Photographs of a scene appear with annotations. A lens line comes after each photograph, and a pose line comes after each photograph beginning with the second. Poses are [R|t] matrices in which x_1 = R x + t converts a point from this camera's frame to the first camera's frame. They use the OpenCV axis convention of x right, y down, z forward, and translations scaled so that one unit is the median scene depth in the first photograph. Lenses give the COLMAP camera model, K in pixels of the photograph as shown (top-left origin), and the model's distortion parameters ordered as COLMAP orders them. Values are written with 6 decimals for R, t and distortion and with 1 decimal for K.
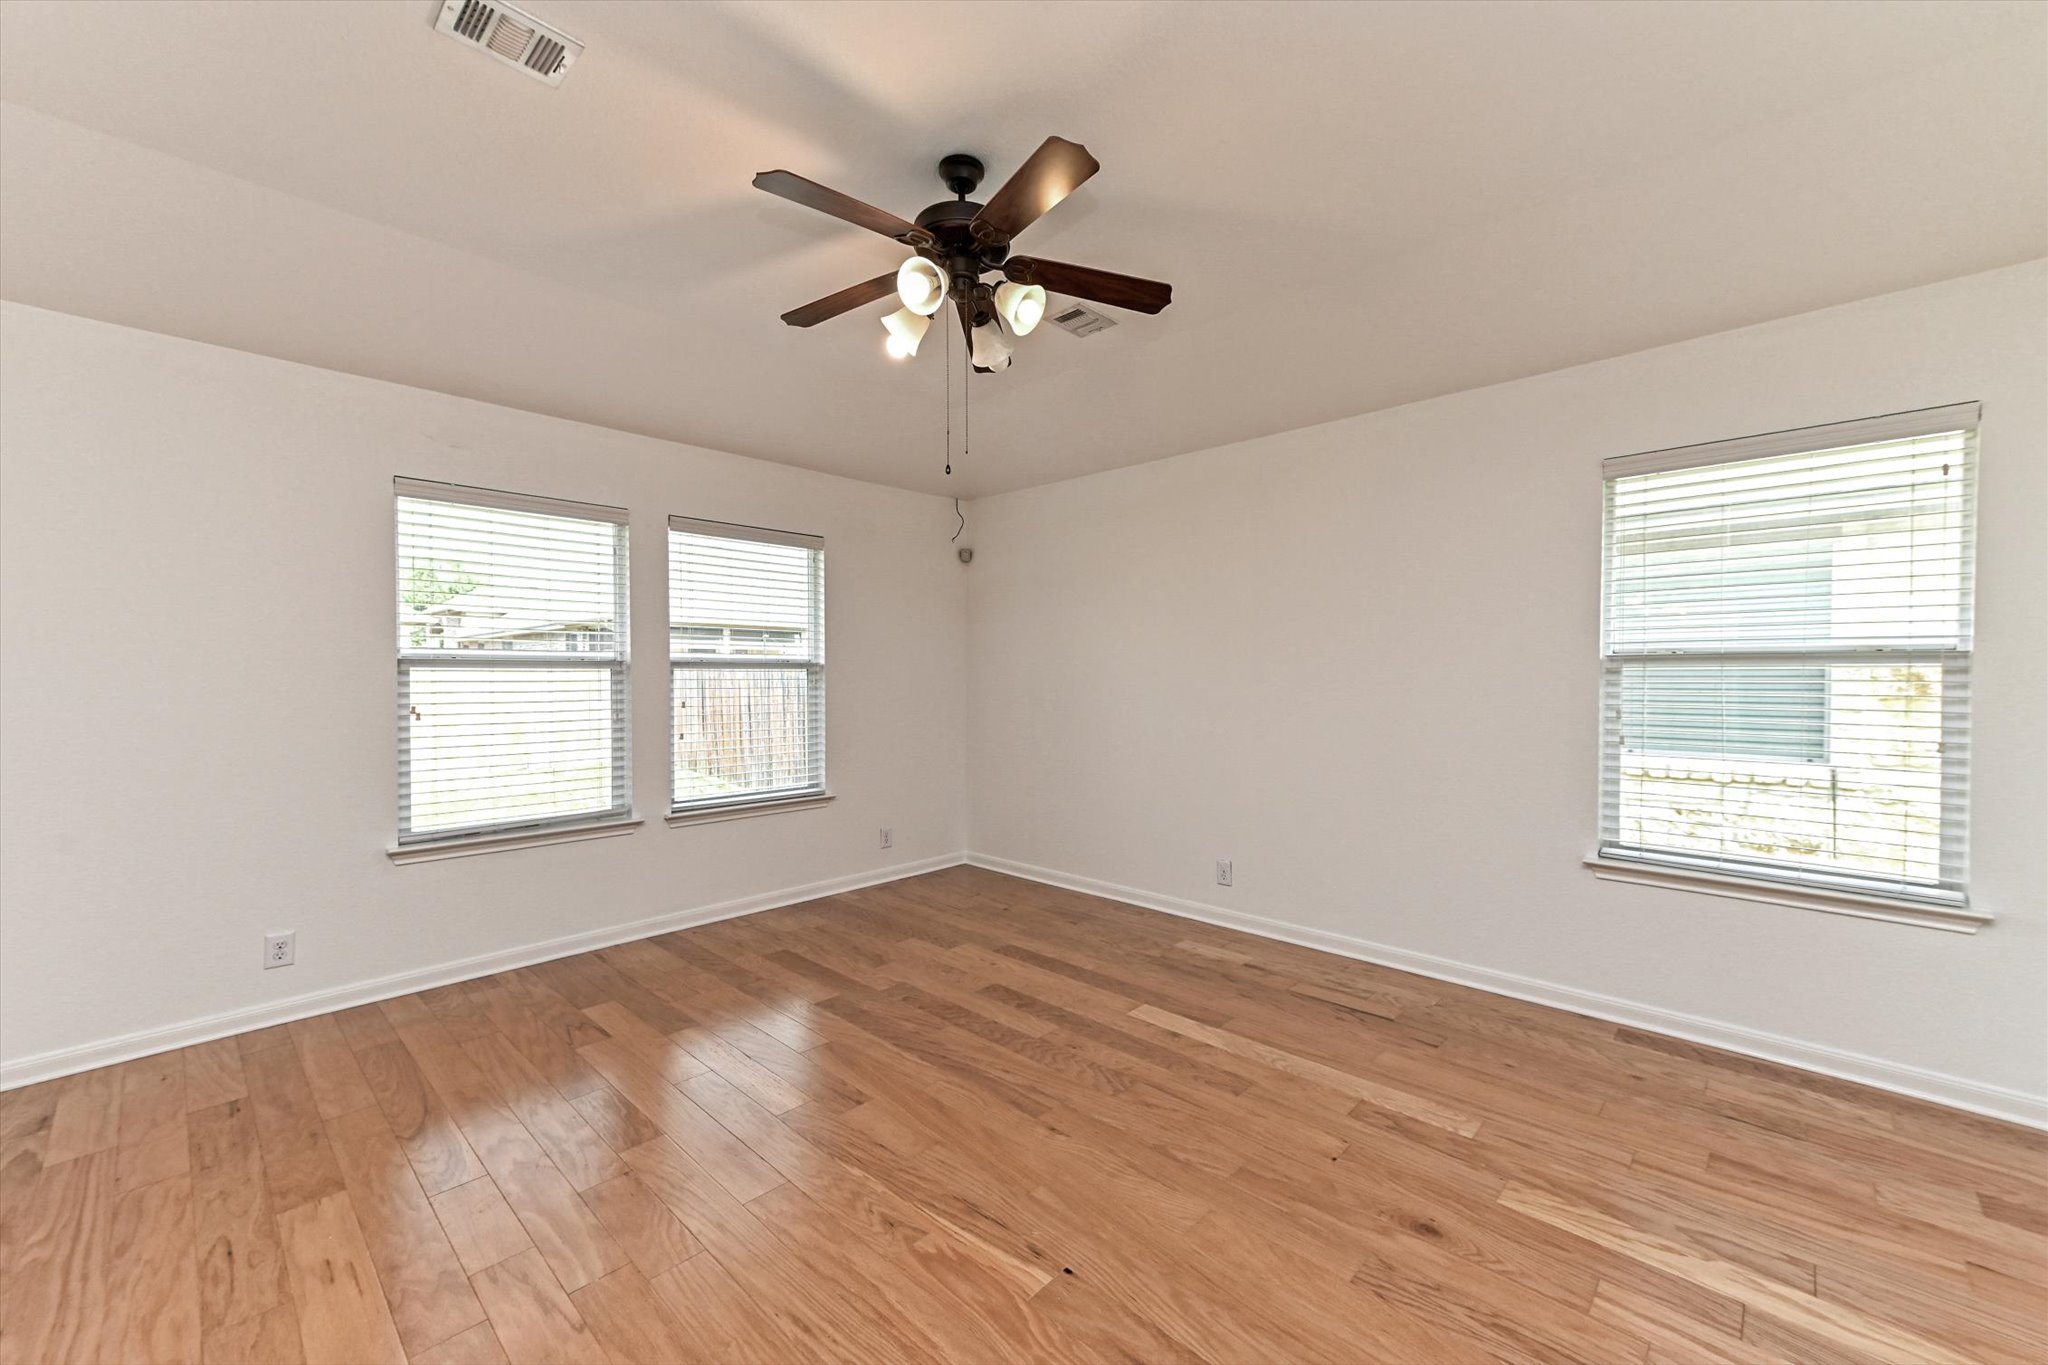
lens RADIAL K [[808.9, 0, 1022.2], [0, 808.9, 678.0], [0, 0, 1]] dist [0.023282, -0.000055]
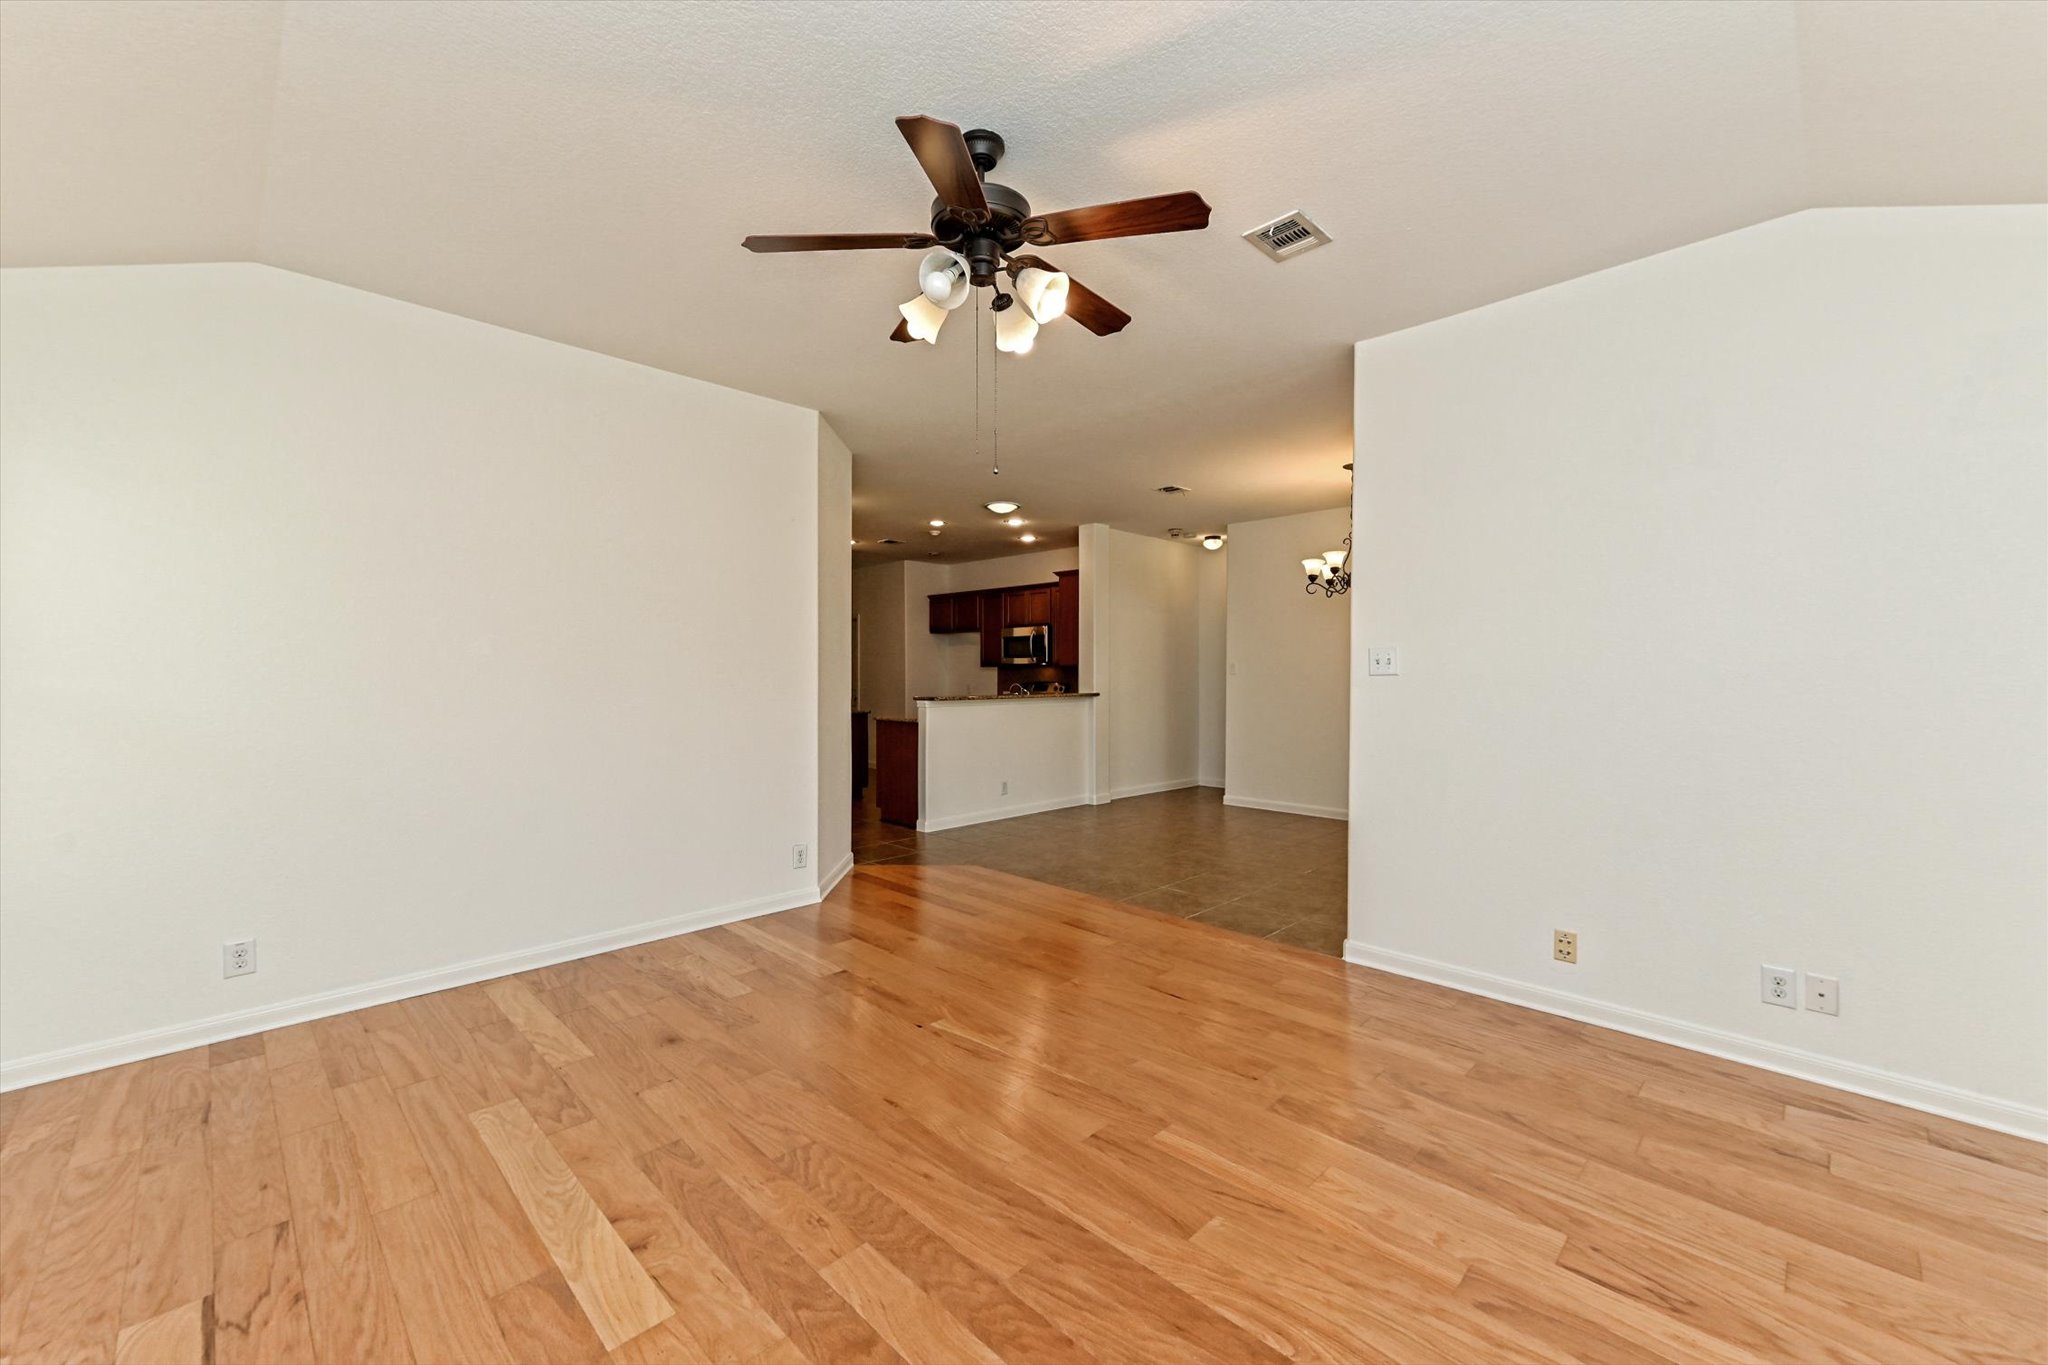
lens RADIAL K [[808.9, 0, 1022.2], [0, 808.9, 678.0], [0, 0, 1]] dist [0.023282, -0.000055]
pose [[-0.999755, 0.001184, 0.022118, -0.119156], [0.001377, 0.999961, 0.008720, -0.004888], [-0.022107, 0.008749, -0.999717, 1.639805]]
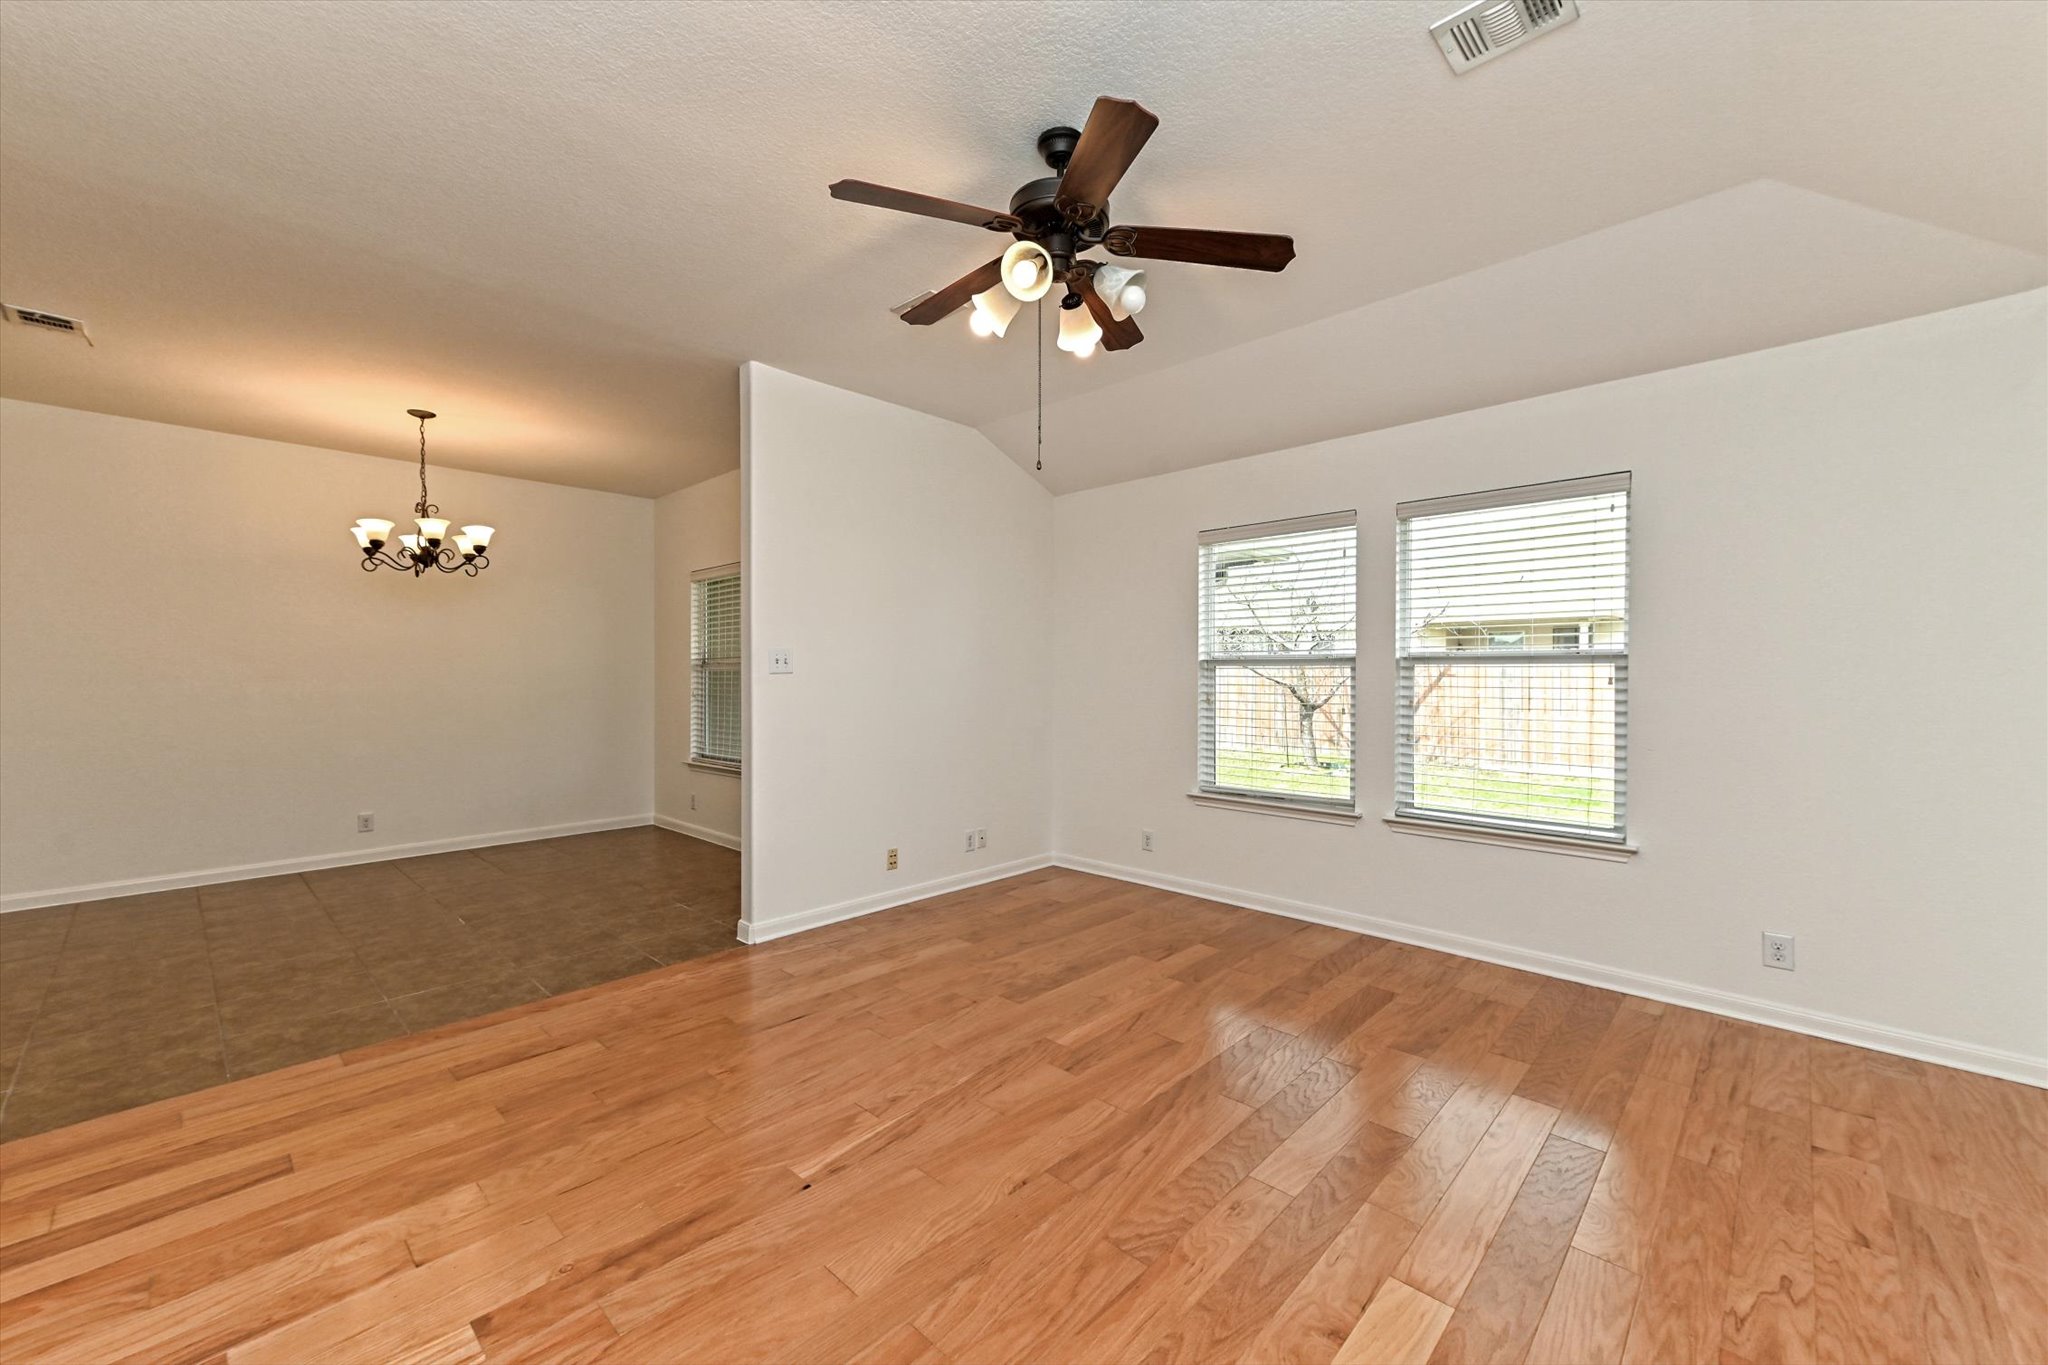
lens RADIAL K [[808.9, 0, 1022.2], [0, 808.9, 678.0], [0, 0, 1]] dist [0.023282, -0.000055]
pose [[0.001940, 0.006650, -0.999976, 0.739725], [-0.003826, 0.999971, 0.006643, -0.000288], [0.999991, 0.003813, 0.001965, 0.799409]]
